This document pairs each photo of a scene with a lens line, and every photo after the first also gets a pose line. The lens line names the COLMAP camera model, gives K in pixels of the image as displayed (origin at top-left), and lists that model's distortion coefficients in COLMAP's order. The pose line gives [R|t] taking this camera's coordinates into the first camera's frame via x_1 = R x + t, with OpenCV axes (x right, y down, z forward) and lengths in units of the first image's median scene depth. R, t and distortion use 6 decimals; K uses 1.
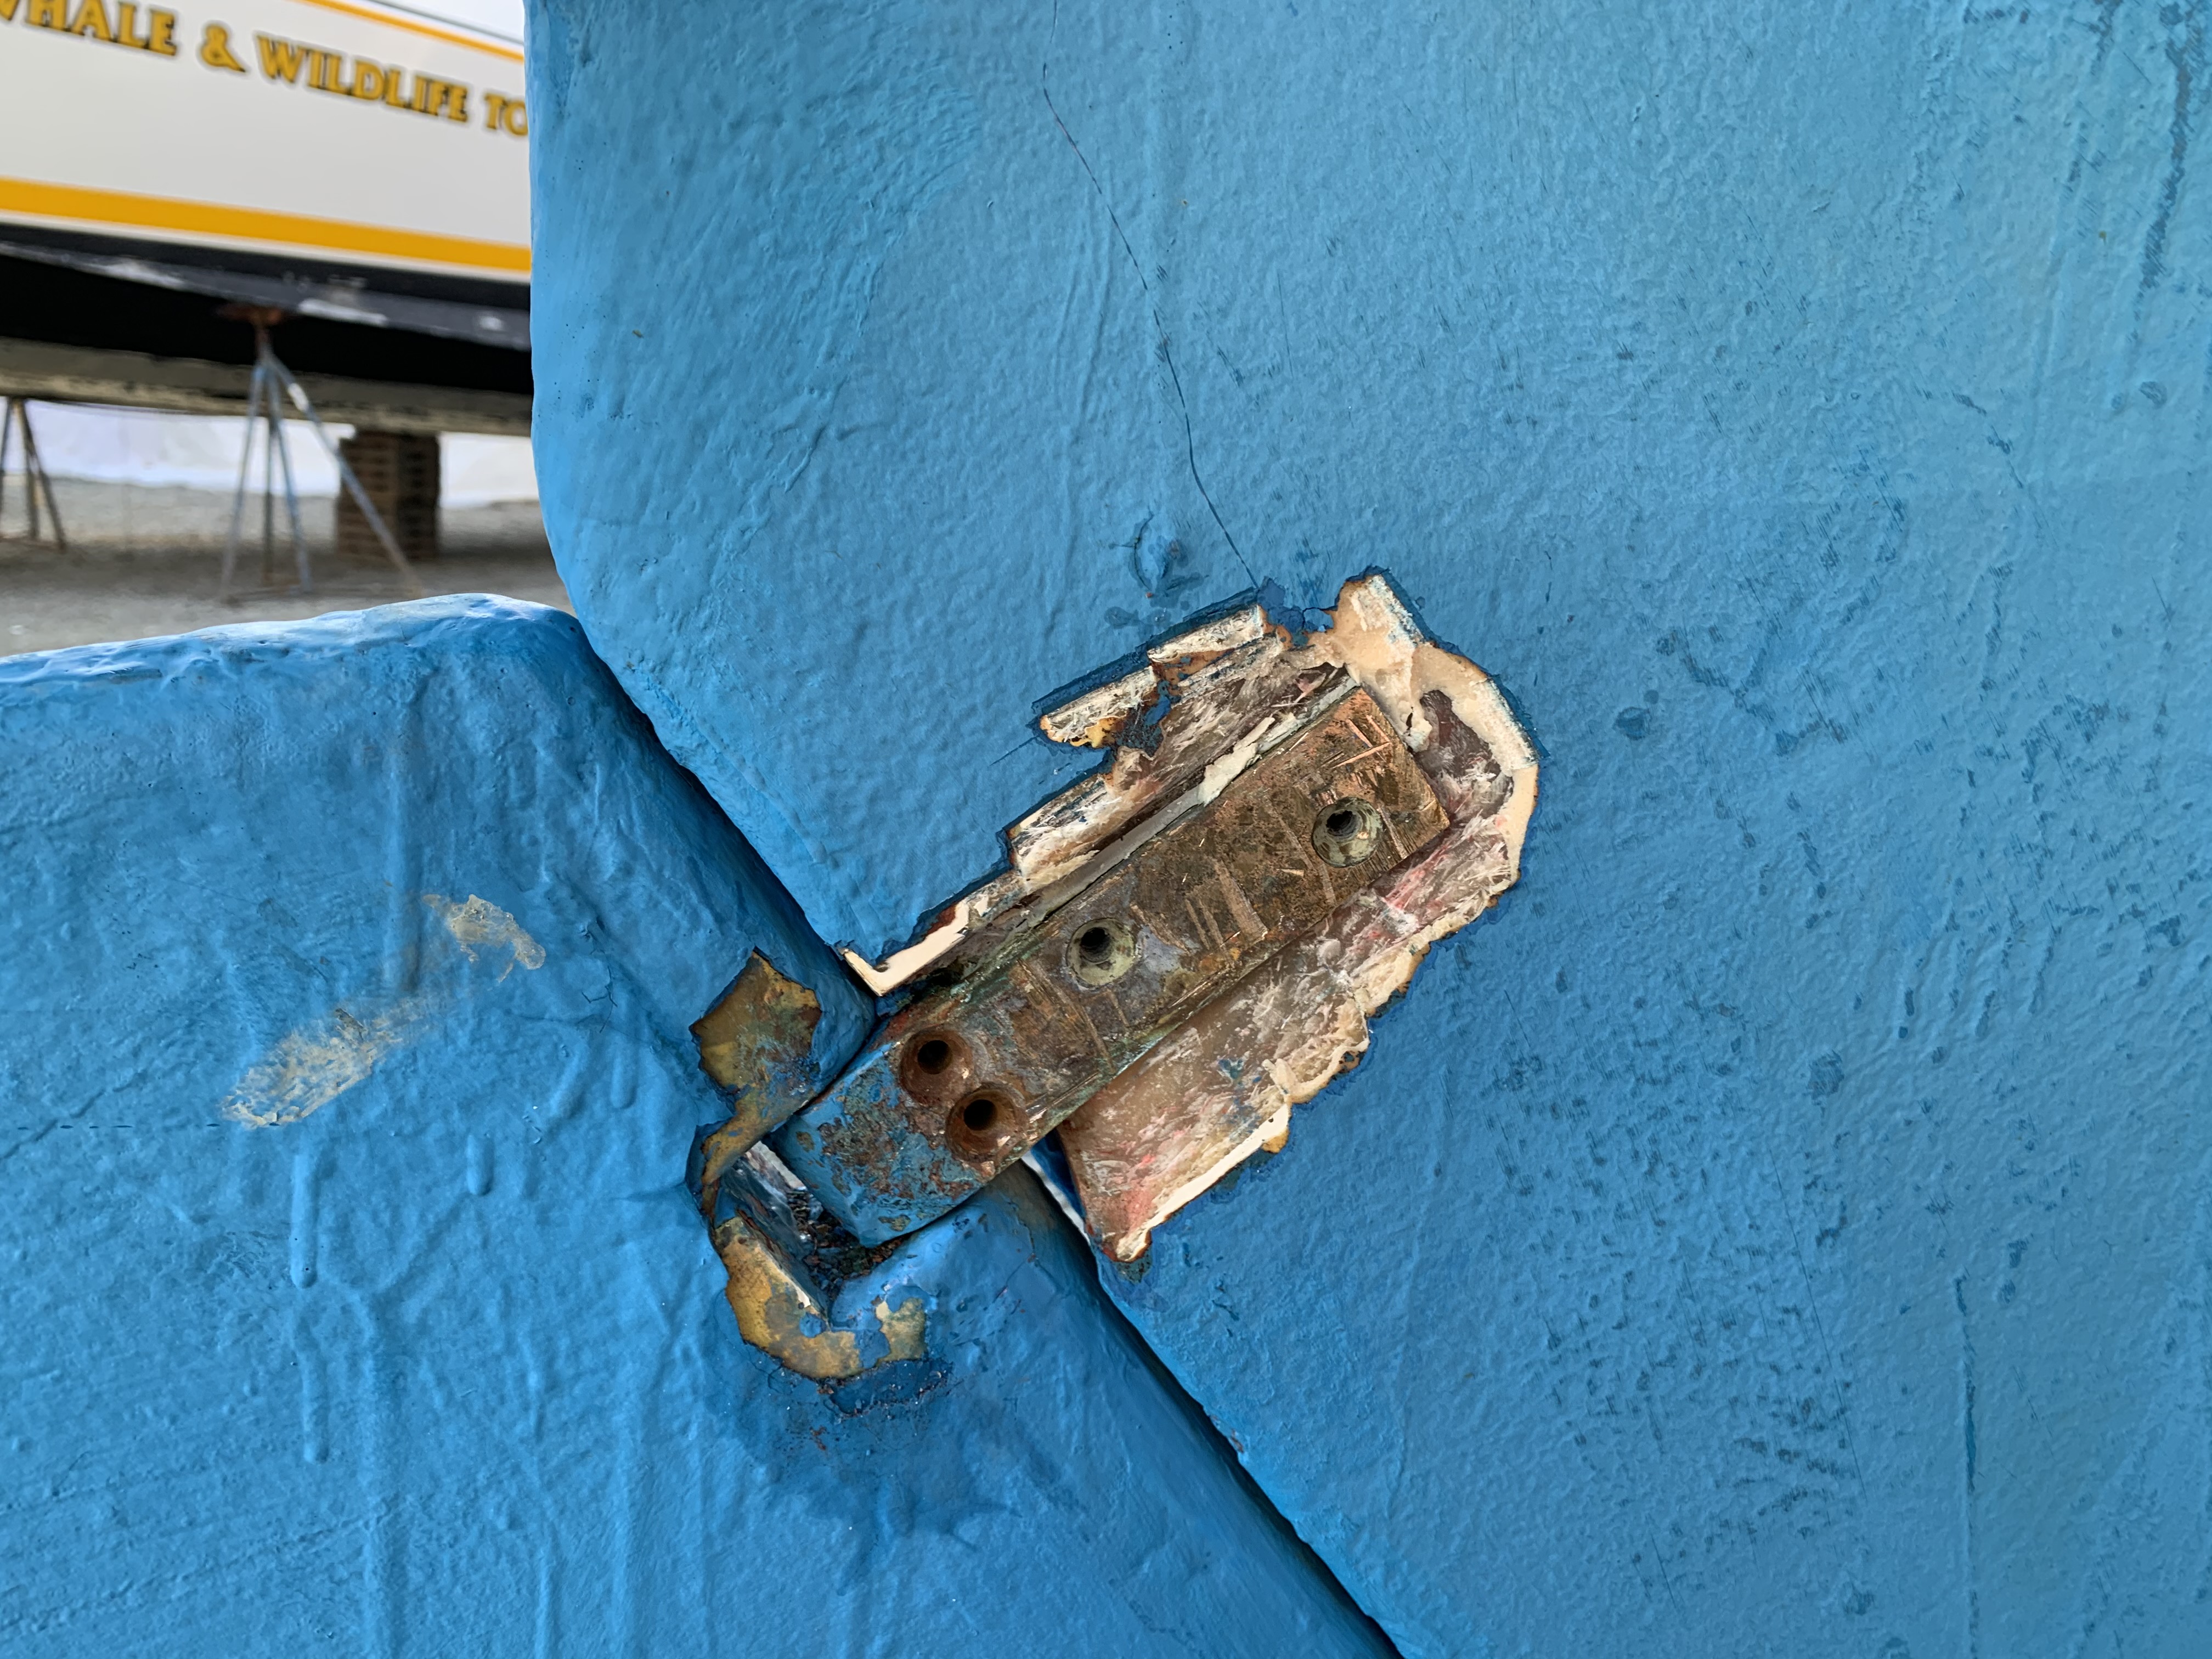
lens RADIAL K [[1685.0, 0, 1106.0], [0, 1685.0, 829.5], [0, 0, 1]] dist [0.208132, -0.234754]
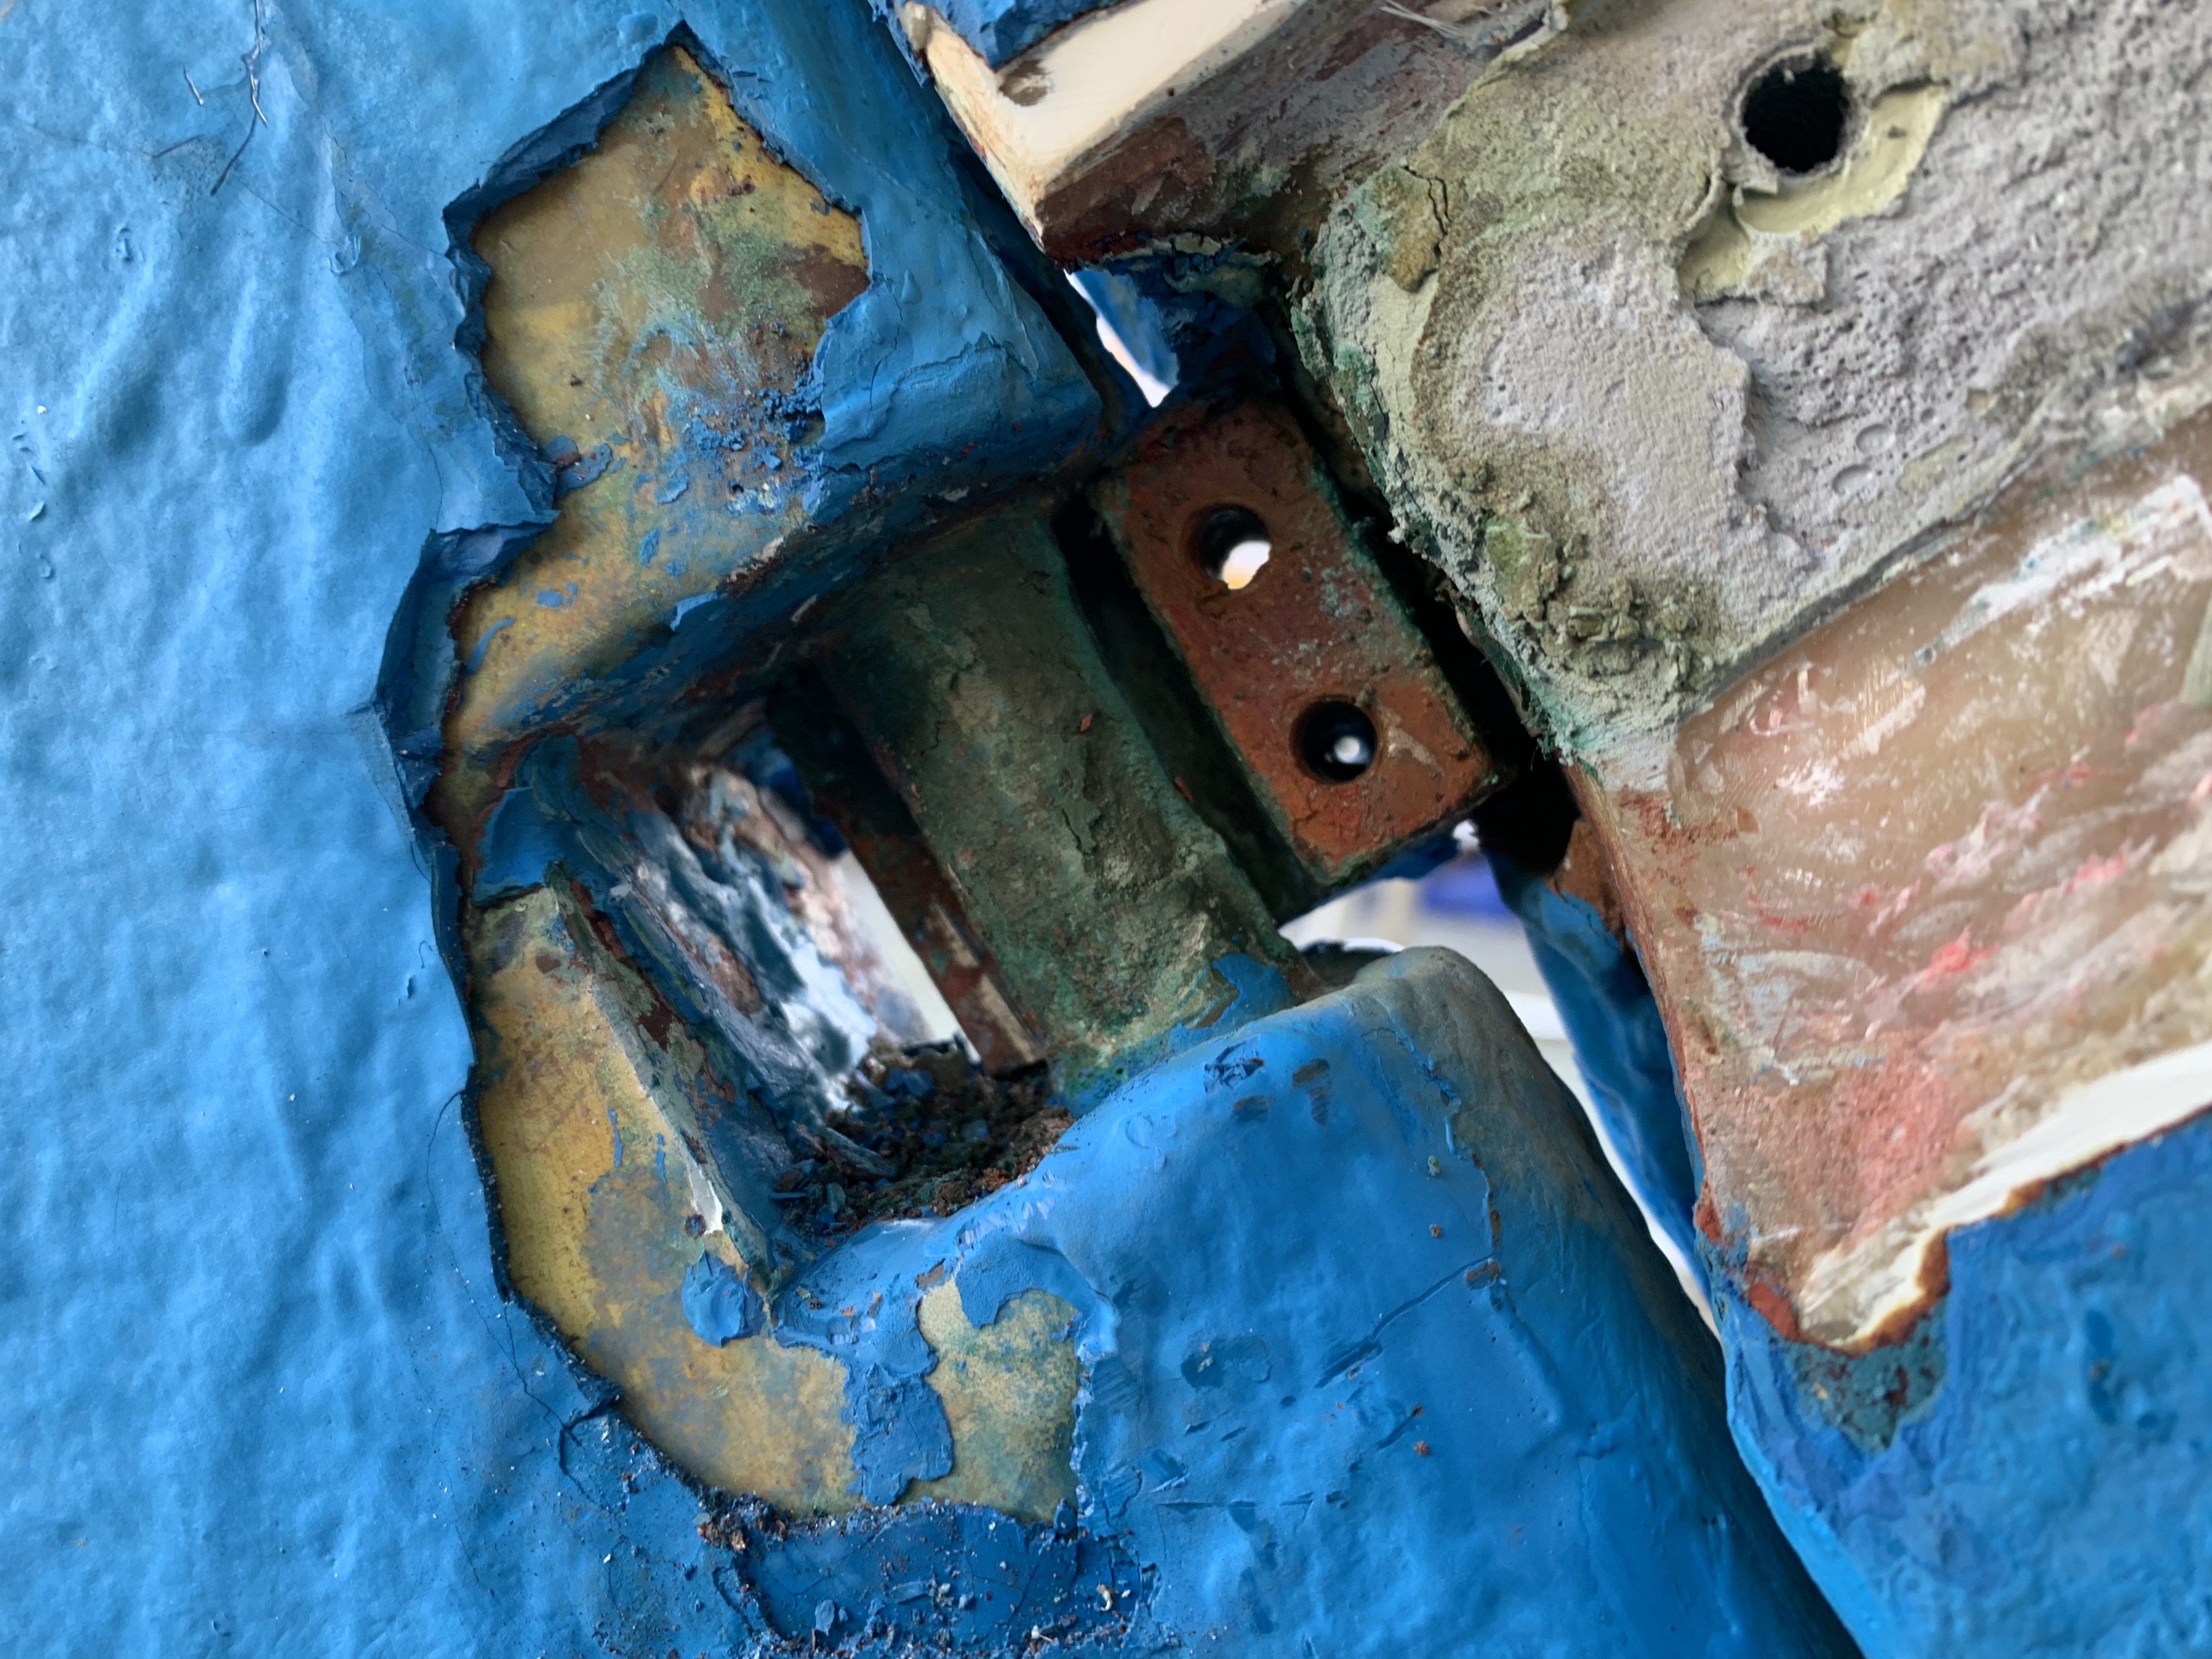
lens RADIAL K [[1837.9, 0, 1153.8], [0, 1837.9, 829.7], [0, 0, 1]] dist [0.011456, 0.015191]
pose [[0.905099, 0.067724, -0.419774, 0.031886], [-0.160739, 0.968471, -0.190331, 0.260174], [0.393649, 0.239743, 0.887448, 0.727777]]
